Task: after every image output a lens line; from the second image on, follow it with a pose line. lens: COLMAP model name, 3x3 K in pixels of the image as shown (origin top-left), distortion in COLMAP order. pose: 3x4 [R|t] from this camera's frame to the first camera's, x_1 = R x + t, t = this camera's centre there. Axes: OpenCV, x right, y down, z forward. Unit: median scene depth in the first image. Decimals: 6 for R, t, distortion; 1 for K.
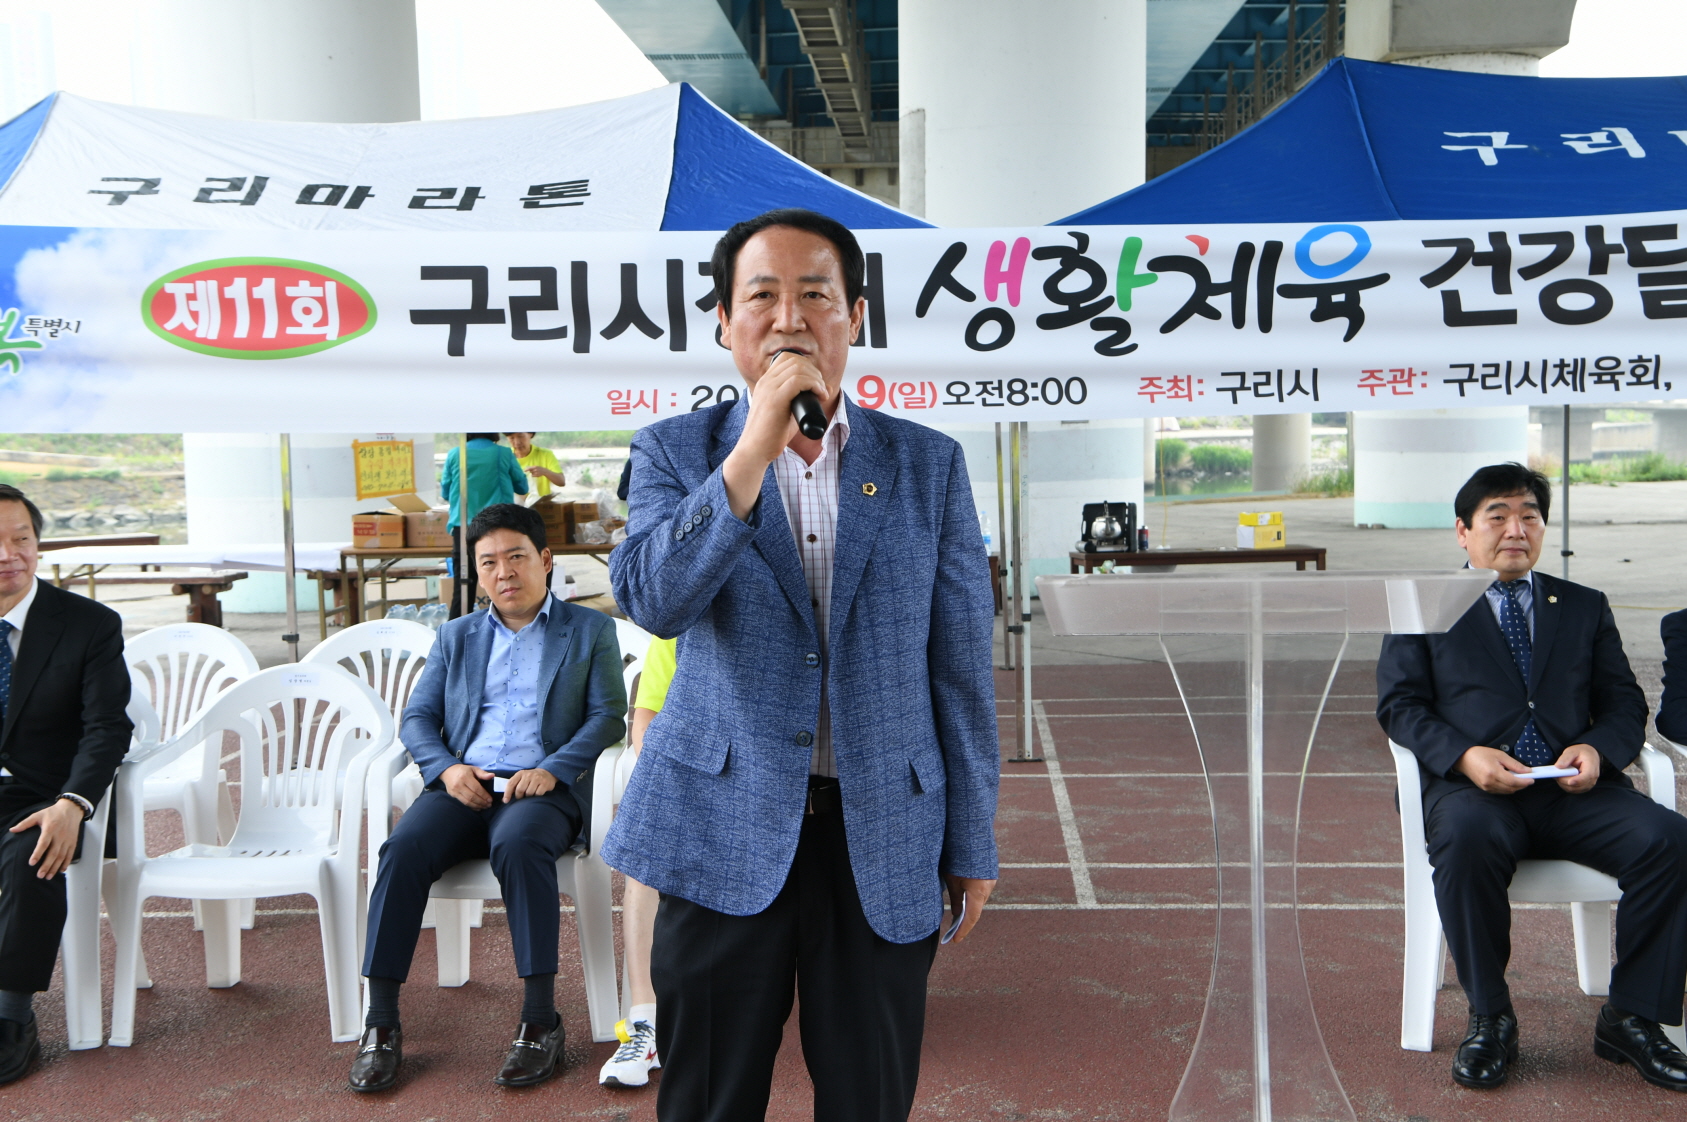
lens RADIAL K [[1984.6, 0, 872.1], [0, 1984.6, 561.2], [0, 0, 1]] dist [0.103686, 0.038580]
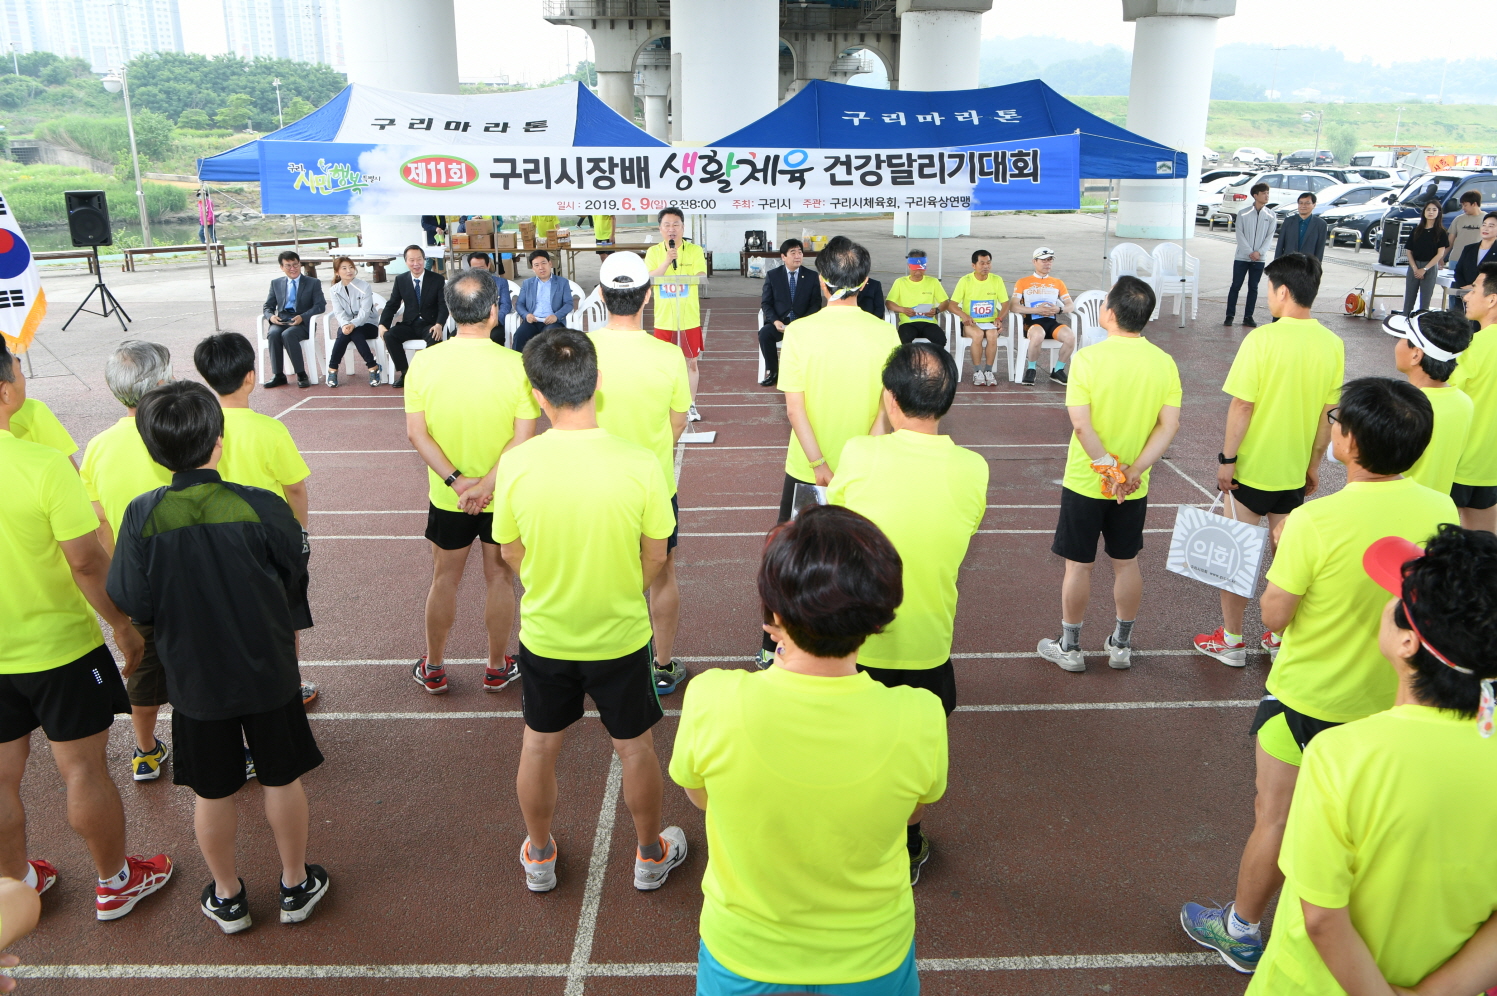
lens RADIAL K [[1199.5, 0, 756.3], [0, 1199.5, 524.6], [0, 0, 1]] dist [-0.056468, 0.010750]
pose [[0.998179, -0.001569, 0.060308, 0.058084], [-0.012410, 0.972944, 0.230706, -0.030861], [-0.059038, -0.231034, 0.971153, -0.884514]]
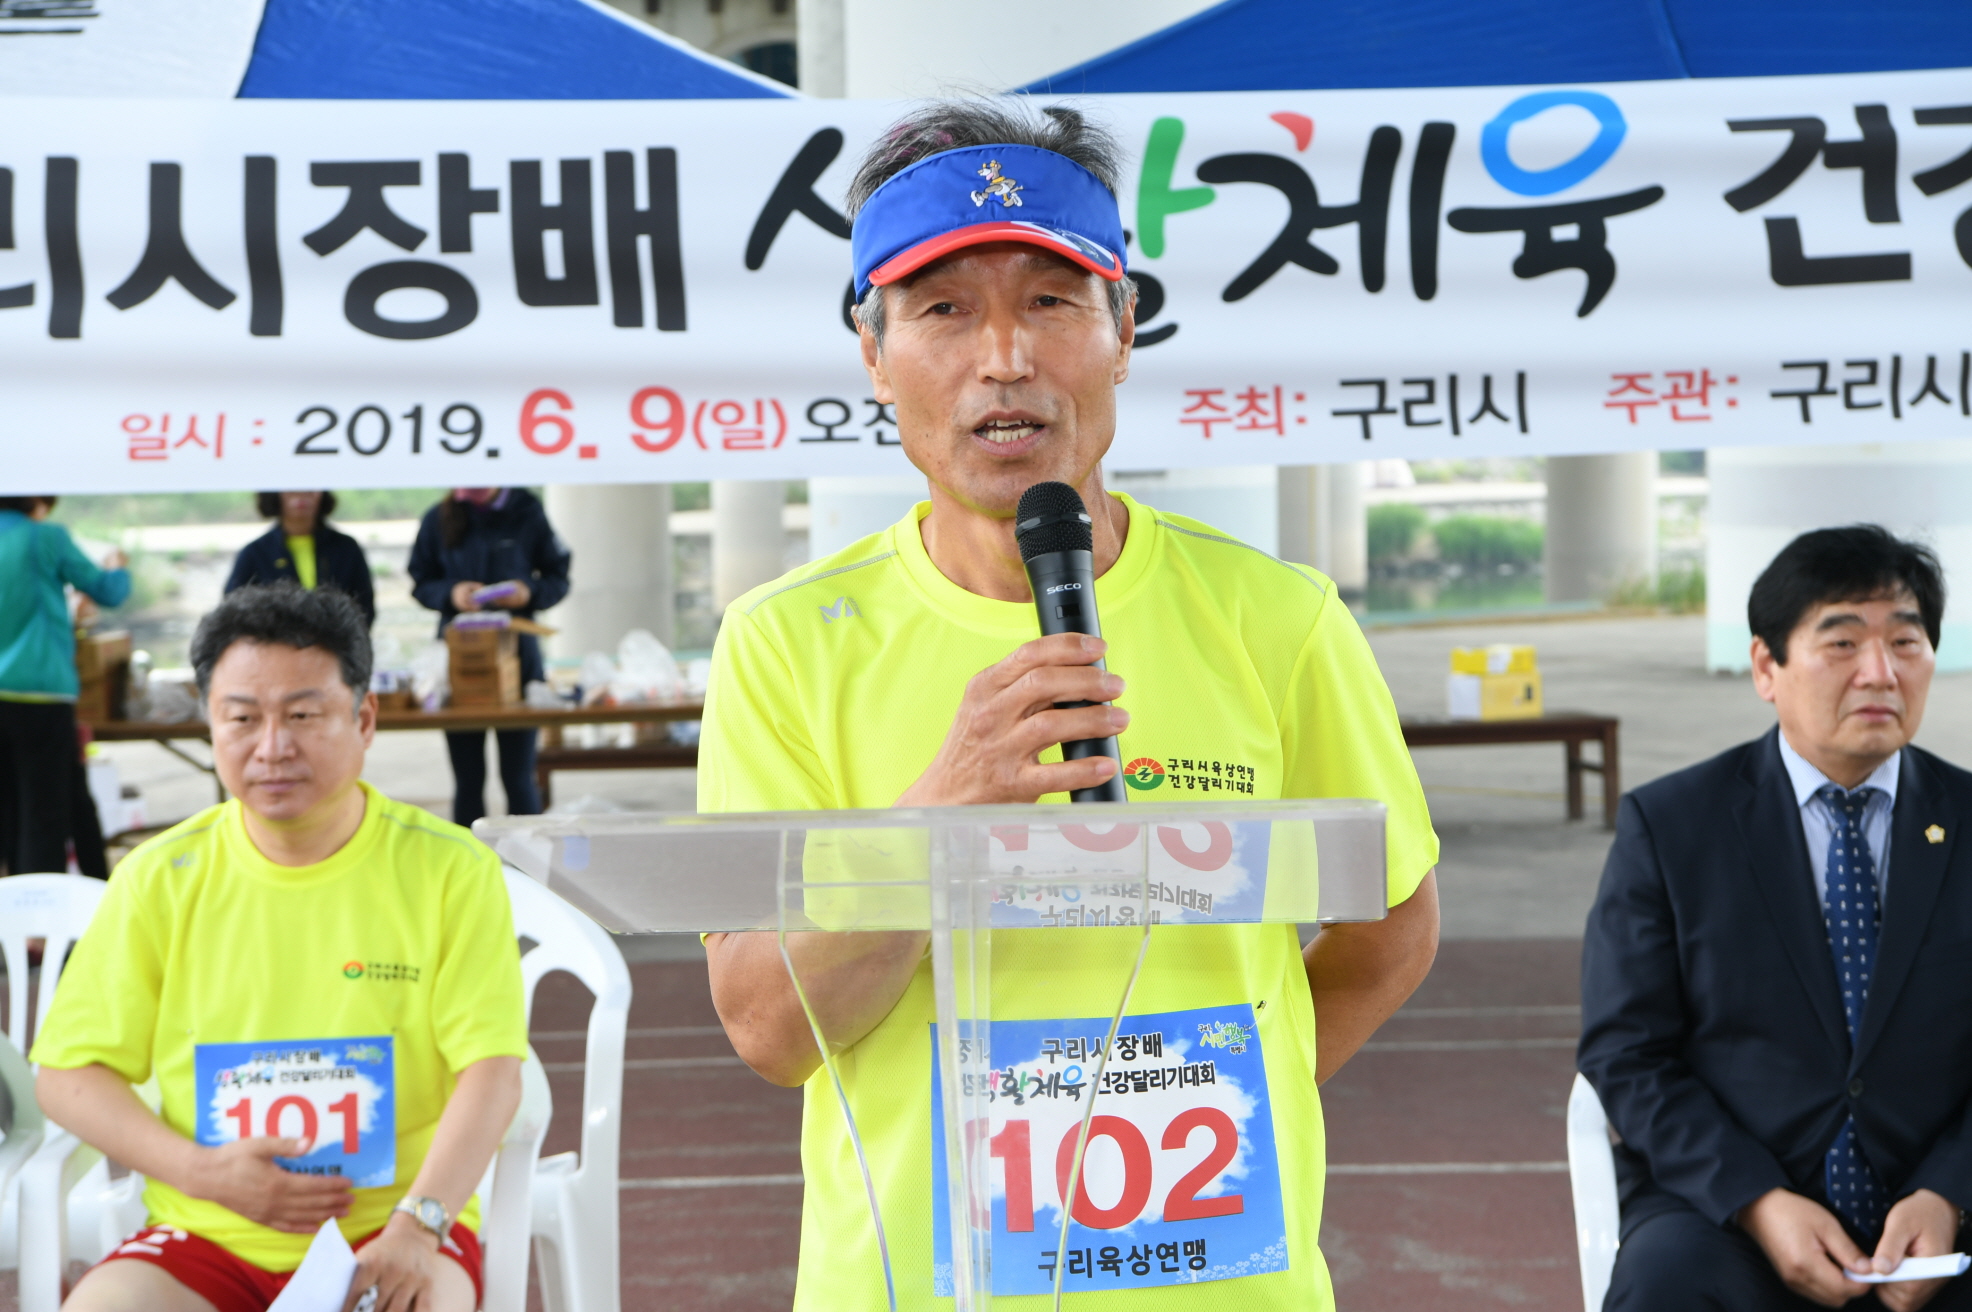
lens RADIAL K [[3841.0, 0, 1017.7], [0, 3841.0, 650.6], [0, 0, 1]] dist [0.319908, 0.190185]
pose [[0.998840, -0.006397, 0.047730, 0.043849], [0.007527, 0.999695, -0.023525, -0.002232], [-0.047565, 0.023857, 0.998583, 0.014513]]
